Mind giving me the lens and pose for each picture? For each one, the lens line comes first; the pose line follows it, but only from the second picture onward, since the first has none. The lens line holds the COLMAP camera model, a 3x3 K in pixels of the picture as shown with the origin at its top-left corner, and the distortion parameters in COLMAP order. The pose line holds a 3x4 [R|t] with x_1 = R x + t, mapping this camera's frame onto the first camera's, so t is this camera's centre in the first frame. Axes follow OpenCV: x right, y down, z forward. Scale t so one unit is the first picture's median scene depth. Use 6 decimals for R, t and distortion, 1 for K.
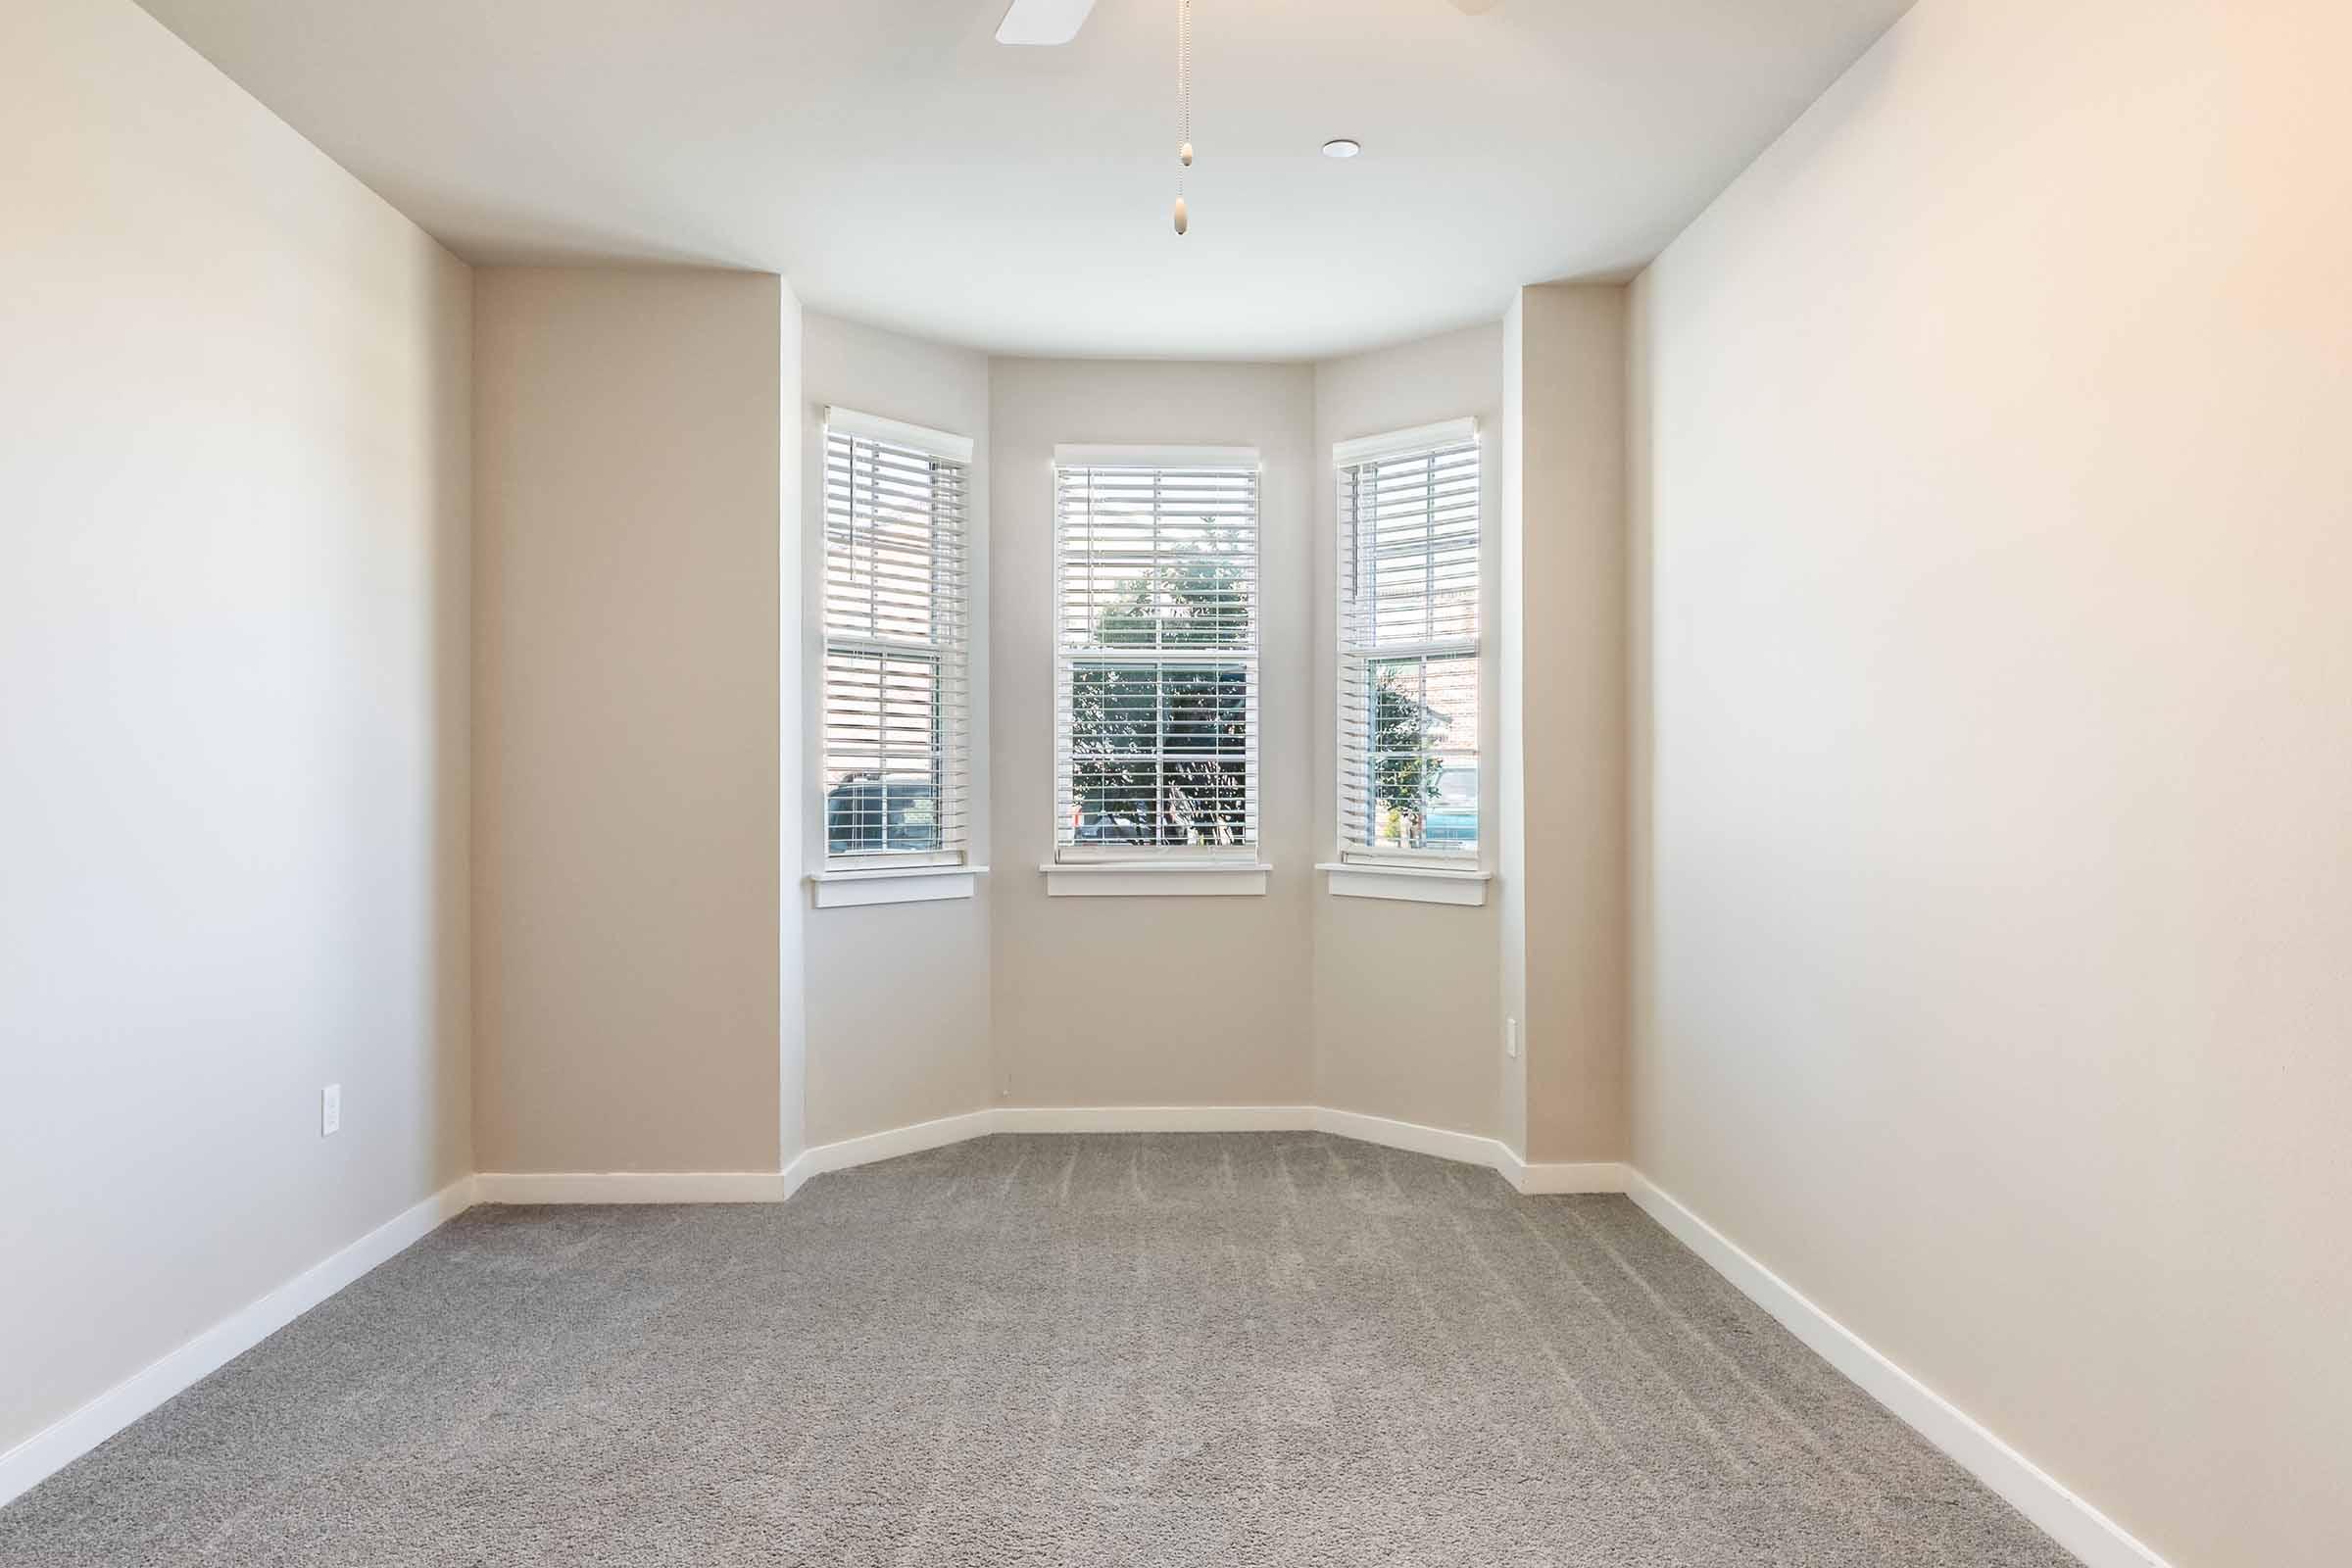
lens RADIAL K [[1436.3, 0, 1185.3], [0, 1436.3, 791.3], [0, 0, 1]] dist [-0.011633, 0.000138]
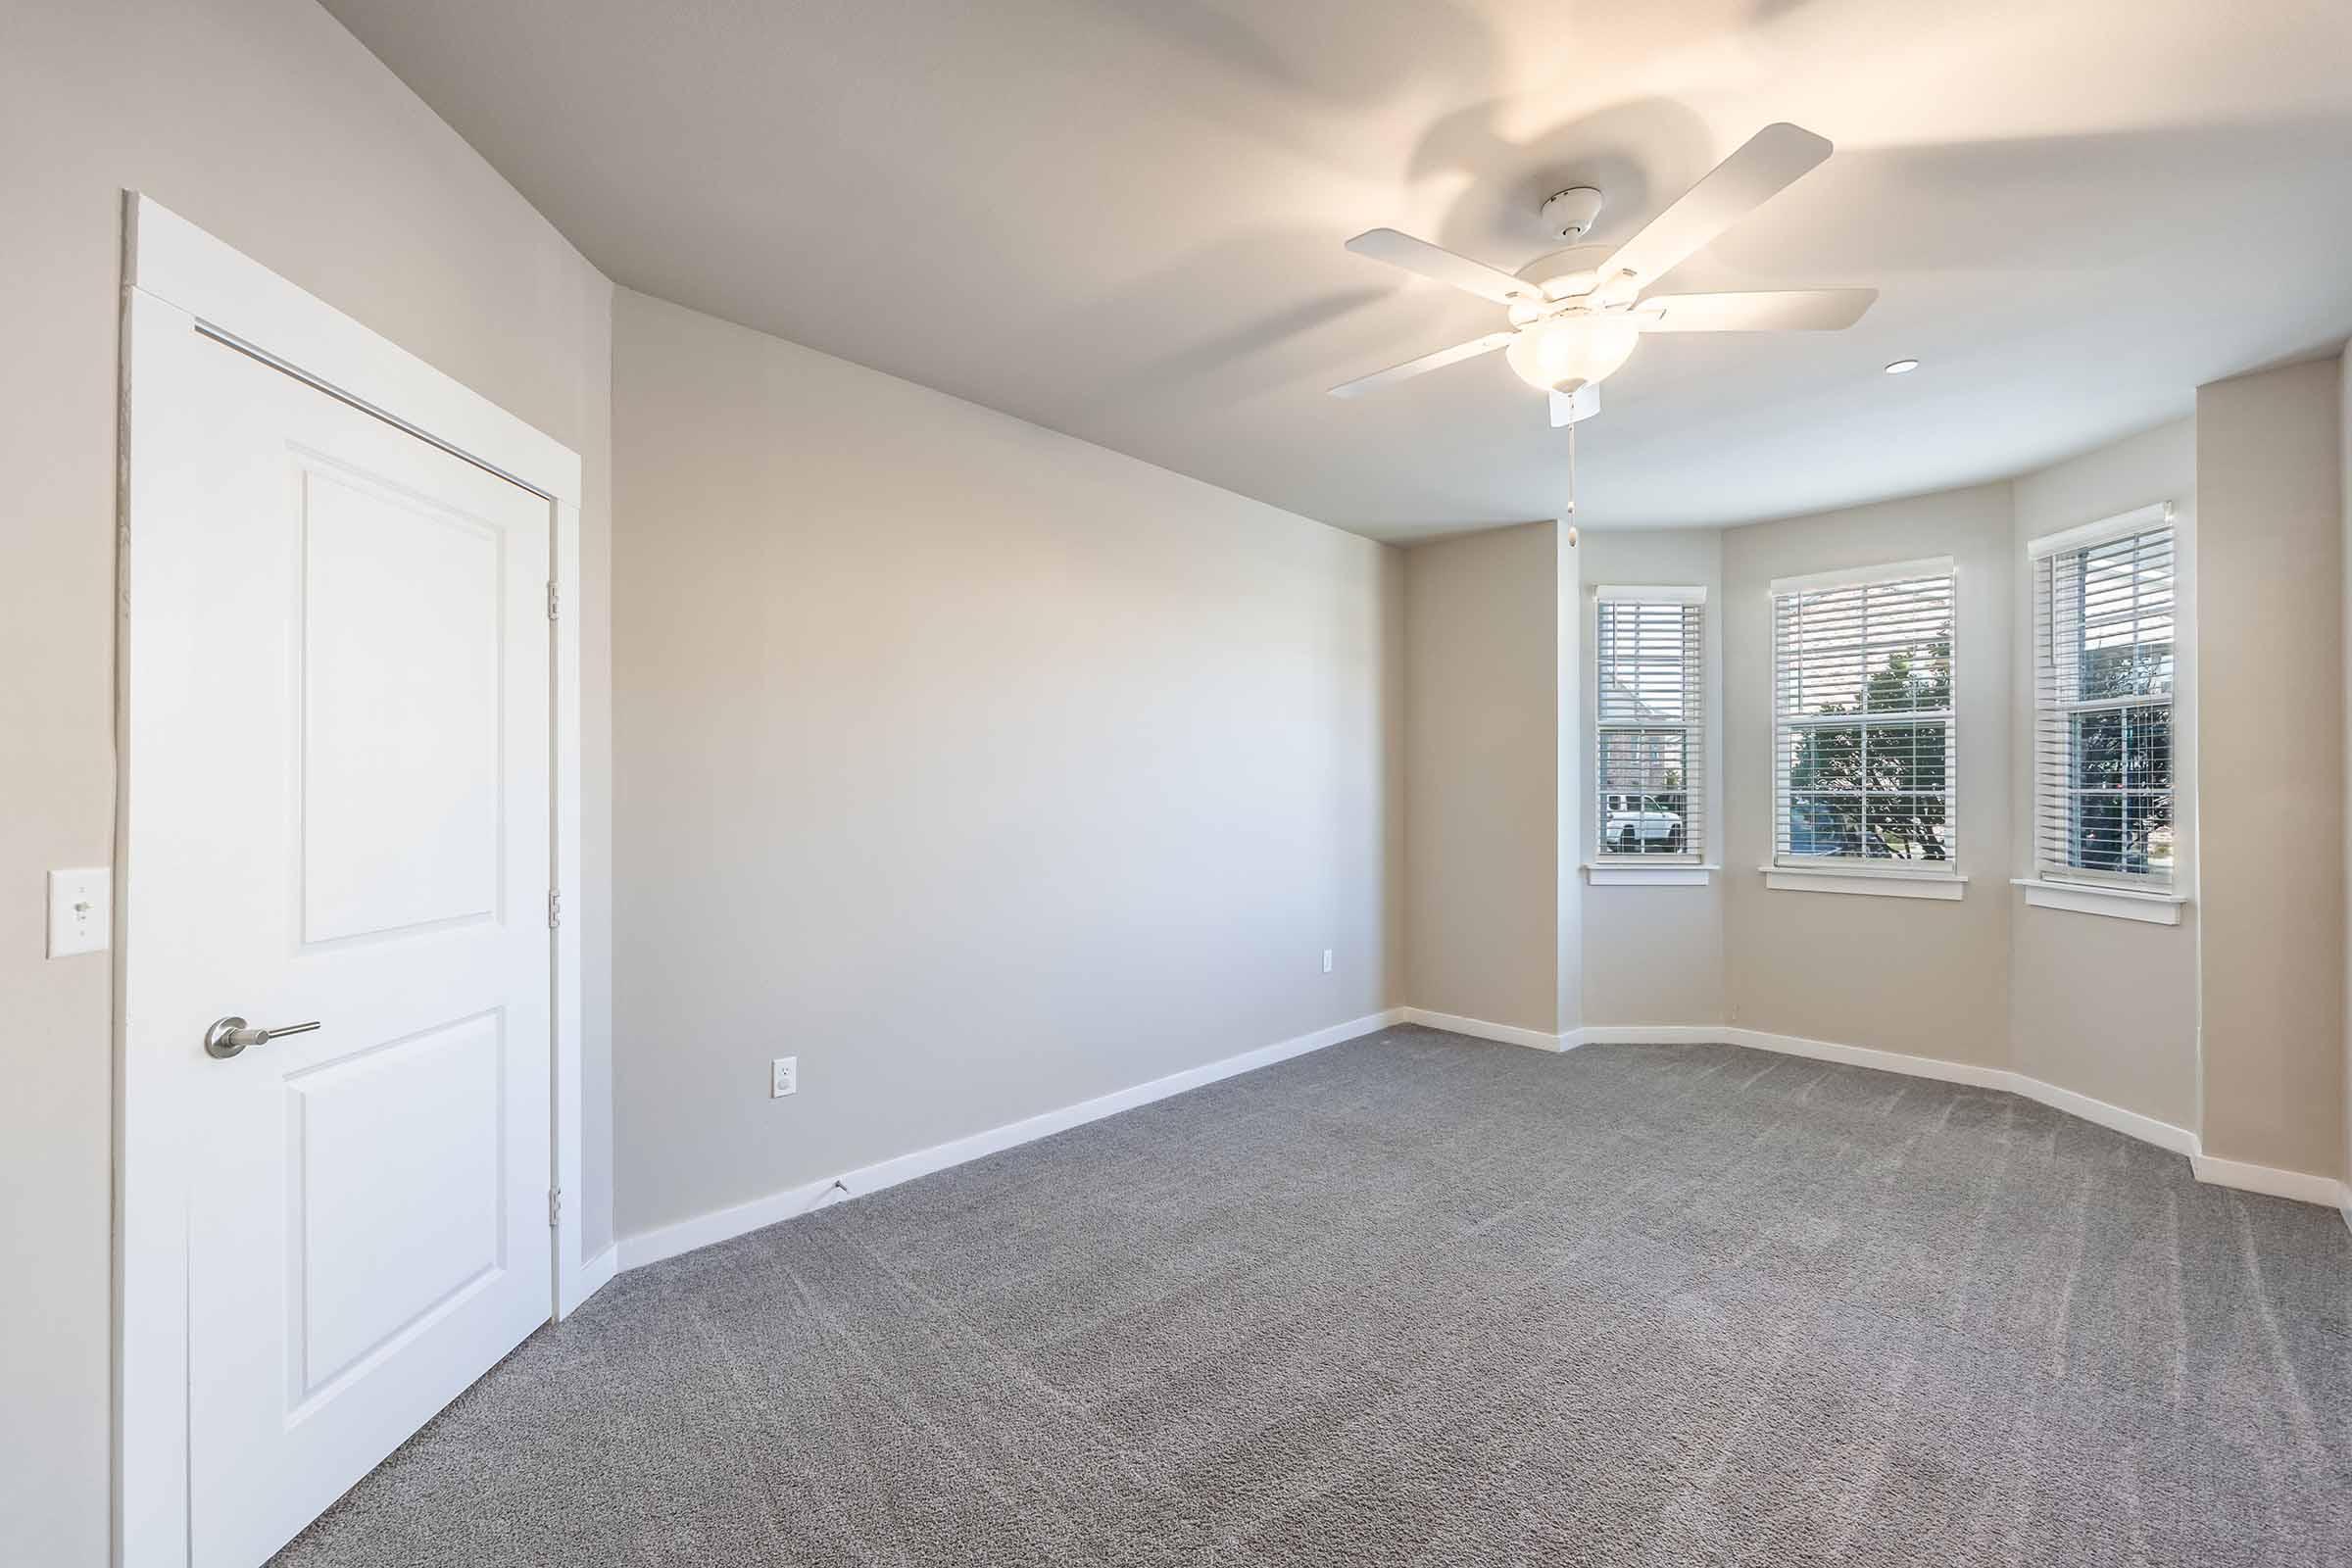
lens RADIAL K [[940.3, 0, 1180.2], [0, 940.3, 788.7], [0, 0, 1]] dist [-0.003081, -0.000396]
pose [[0.674103, -0.002266, -0.738633, 0.224861], [-0.006042, 0.999945, -0.008582, -0.018186], [0.738612, 0.010248, 0.674053, -0.096003]]
